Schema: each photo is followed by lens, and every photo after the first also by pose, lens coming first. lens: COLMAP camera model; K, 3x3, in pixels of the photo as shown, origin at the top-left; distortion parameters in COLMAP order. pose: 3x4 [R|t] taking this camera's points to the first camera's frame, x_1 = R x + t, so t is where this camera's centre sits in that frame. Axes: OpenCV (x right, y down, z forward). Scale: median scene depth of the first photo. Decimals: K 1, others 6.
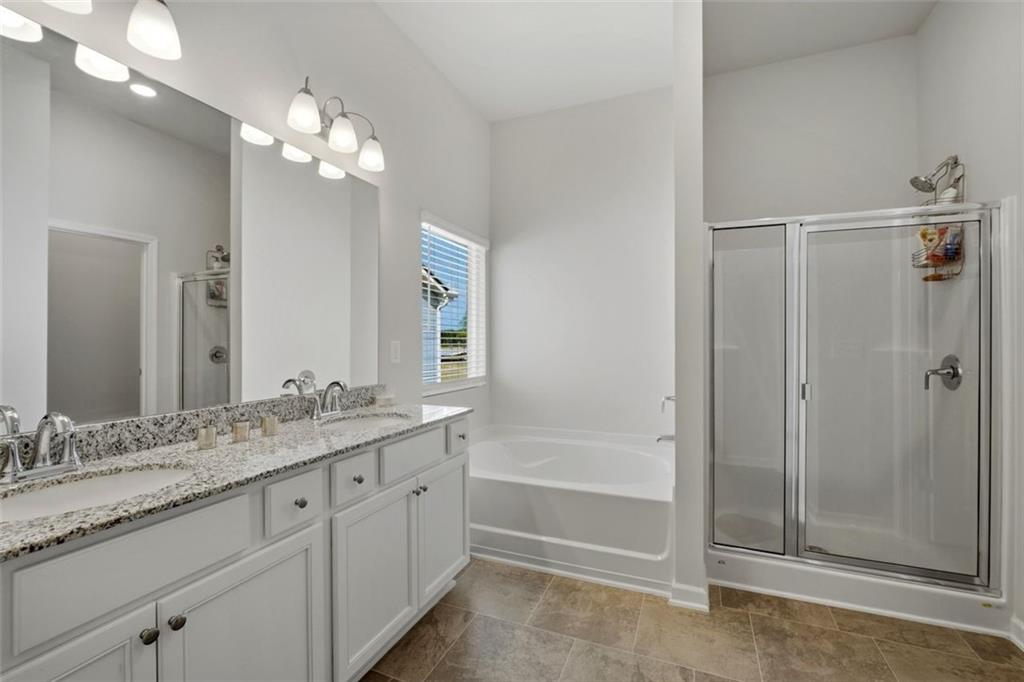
lens RADIAL K [[433.6, 0, 512.0], [0, 433.6, 341.0], [0, 0, 1]] dist [-0.025778, 0.008030]
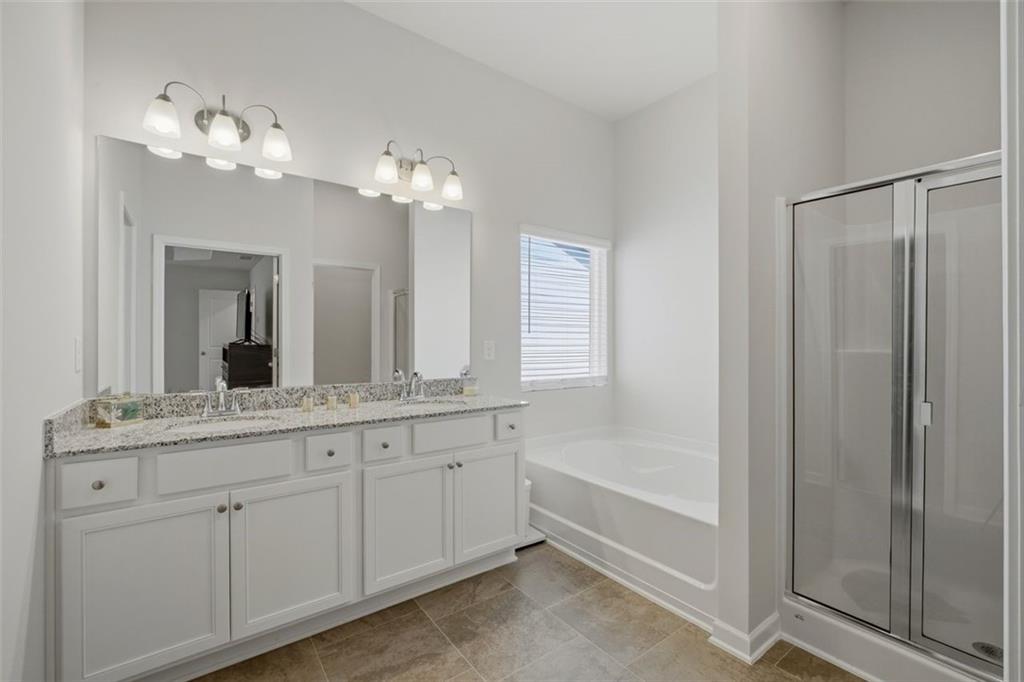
lens RADIAL K [[433.6, 0, 512.0], [0, 433.6, 341.0], [0, 0, 1]] dist [-0.025778, 0.008030]
pose [[0.861217, 0.003925, -0.508223, 0.474257], [-0.004287, 0.999991, 0.000459, -0.000731], [0.508220, 0.001784, 0.861226, 0.039325]]
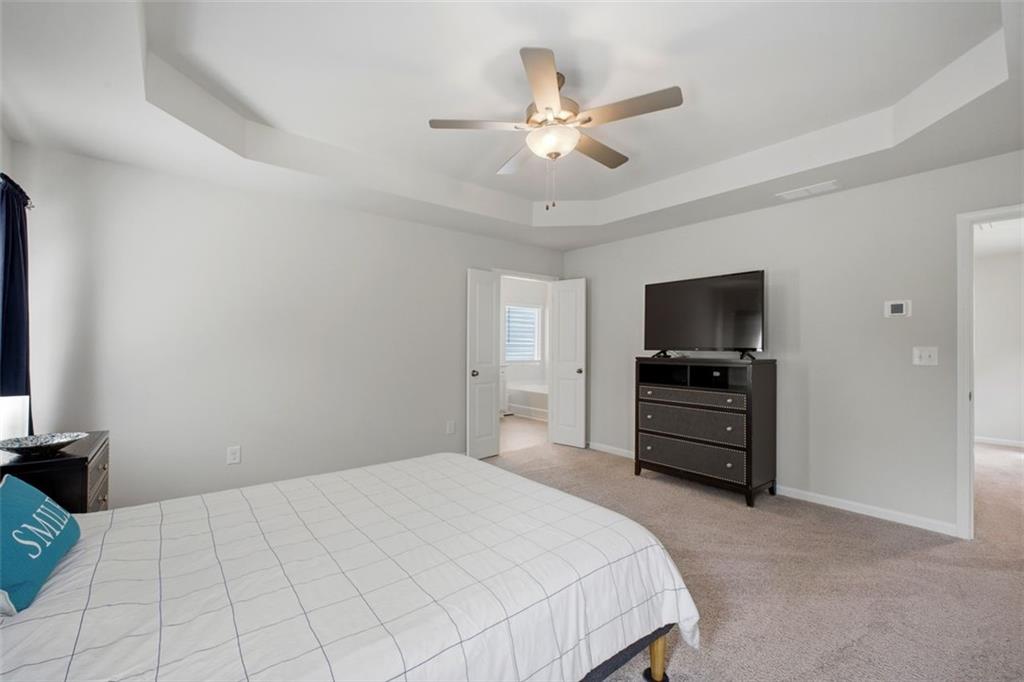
lens RADIAL K [[433.6, 0, 512.0], [0, 433.6, 341.0], [0, 0, 1]] dist [-0.025778, 0.008030]
pose [[0.884015, 0.006198, -0.467417, 1.722291], [-0.010469, 0.999924, -0.006542, -0.019737], [0.467341, 0.010677, 0.884013, -2.277938]]
